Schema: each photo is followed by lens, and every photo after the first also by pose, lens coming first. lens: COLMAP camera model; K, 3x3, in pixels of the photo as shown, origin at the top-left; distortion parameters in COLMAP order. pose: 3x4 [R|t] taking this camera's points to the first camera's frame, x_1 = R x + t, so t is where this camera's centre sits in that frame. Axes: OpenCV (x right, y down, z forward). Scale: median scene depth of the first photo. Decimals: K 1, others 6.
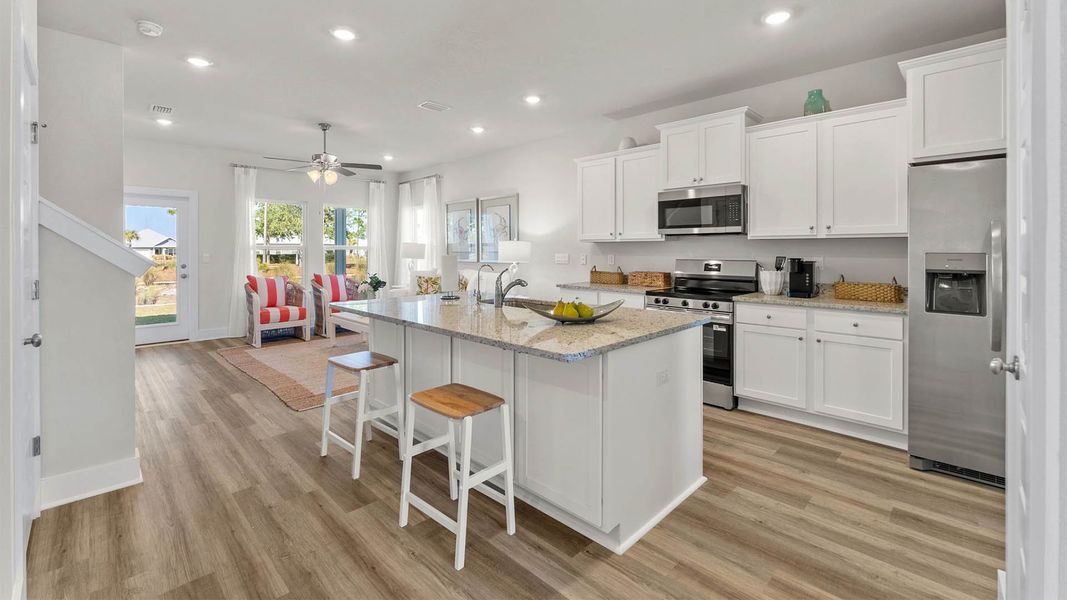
lens RADIAL K [[439.1, 0, 528.0], [0, 439.1, 249.7], [0, 0, 1]] dist [-0.002428, -0.000219]
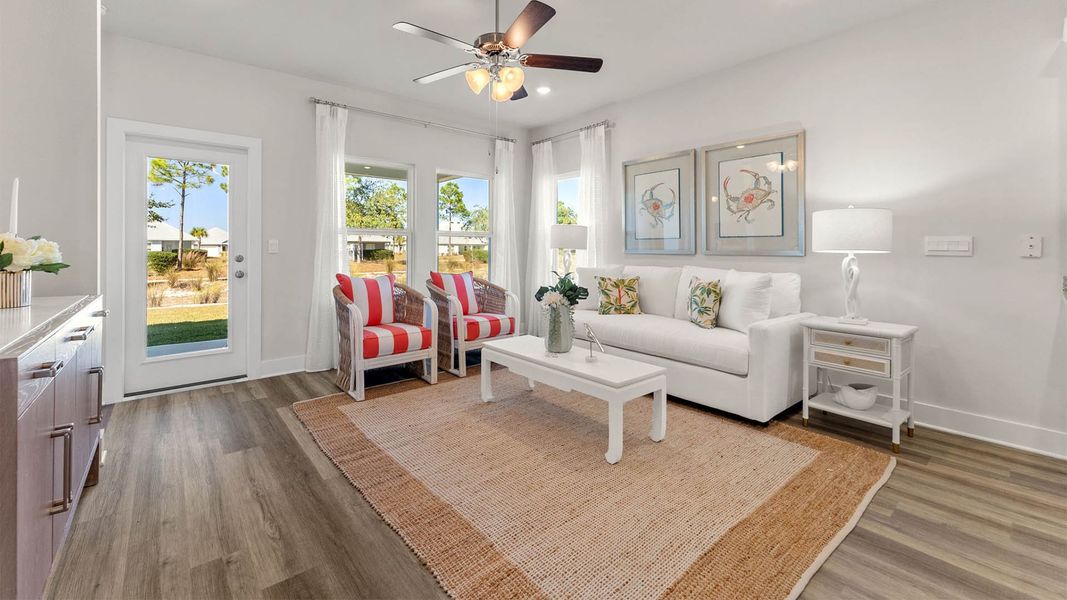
lens RADIAL K [[429.3, 0, 530.2], [0, 429.3, 247.8], [0, 0, 1]] dist [-0.000119, 0.000136]
pose [[0.996465, 0.002656, -0.083966, -0.313355], [-0.002739, 0.999996, -0.000872, 0.021515], [0.083964, 0.001099, 0.996468, 0.414851]]
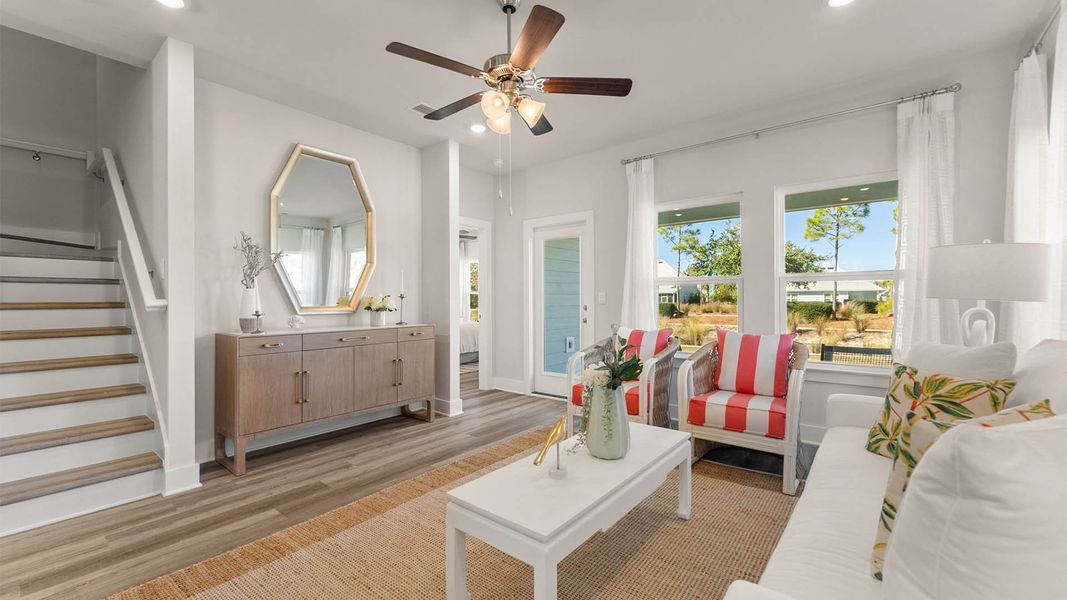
lens RADIAL K [[431.3, 0, 527.4], [0, 431.3, 300.1], [0, 0, 1]] dist [0.000044, -0.000064]
pose [[0.106092, 0.001948, -0.994354, -0.016938], [0.004963, 0.999985, 0.002489, 0.020987], [0.994344, -0.005199, 0.106081, 0.796450]]
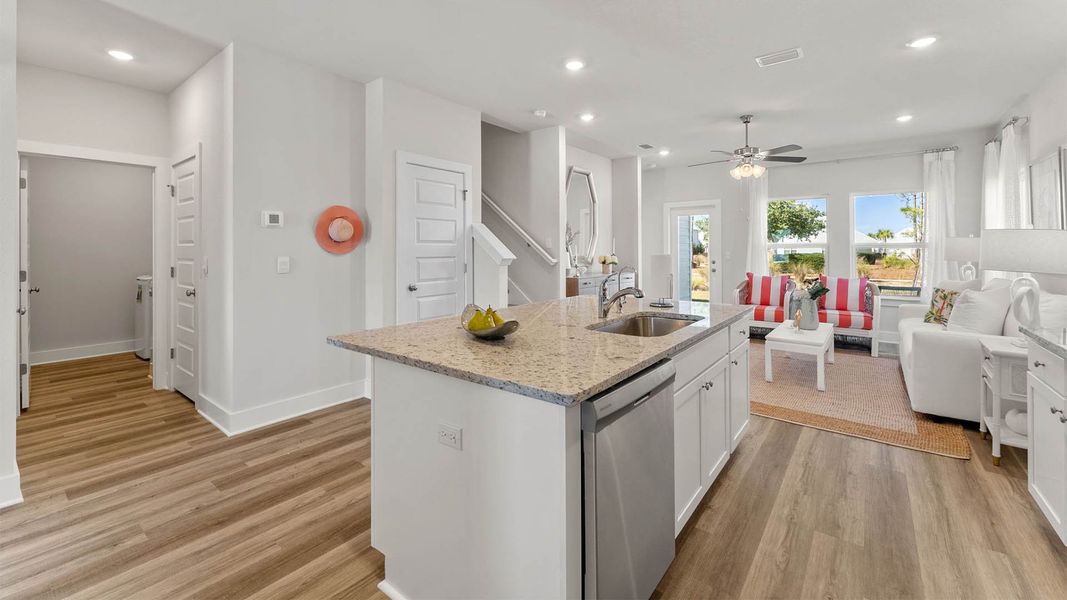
lens RADIAL K [[429.3, 0, 530.2], [0, 429.3, 247.8], [0, 0, 1]] dist [-0.000119, 0.000136]
pose [[0.121594, -0.003757, -0.992573, 0.328765], [0.003153, 0.999989, -0.003398, 0.000465], [0.992575, -0.002717, 0.121605, 0.343533]]
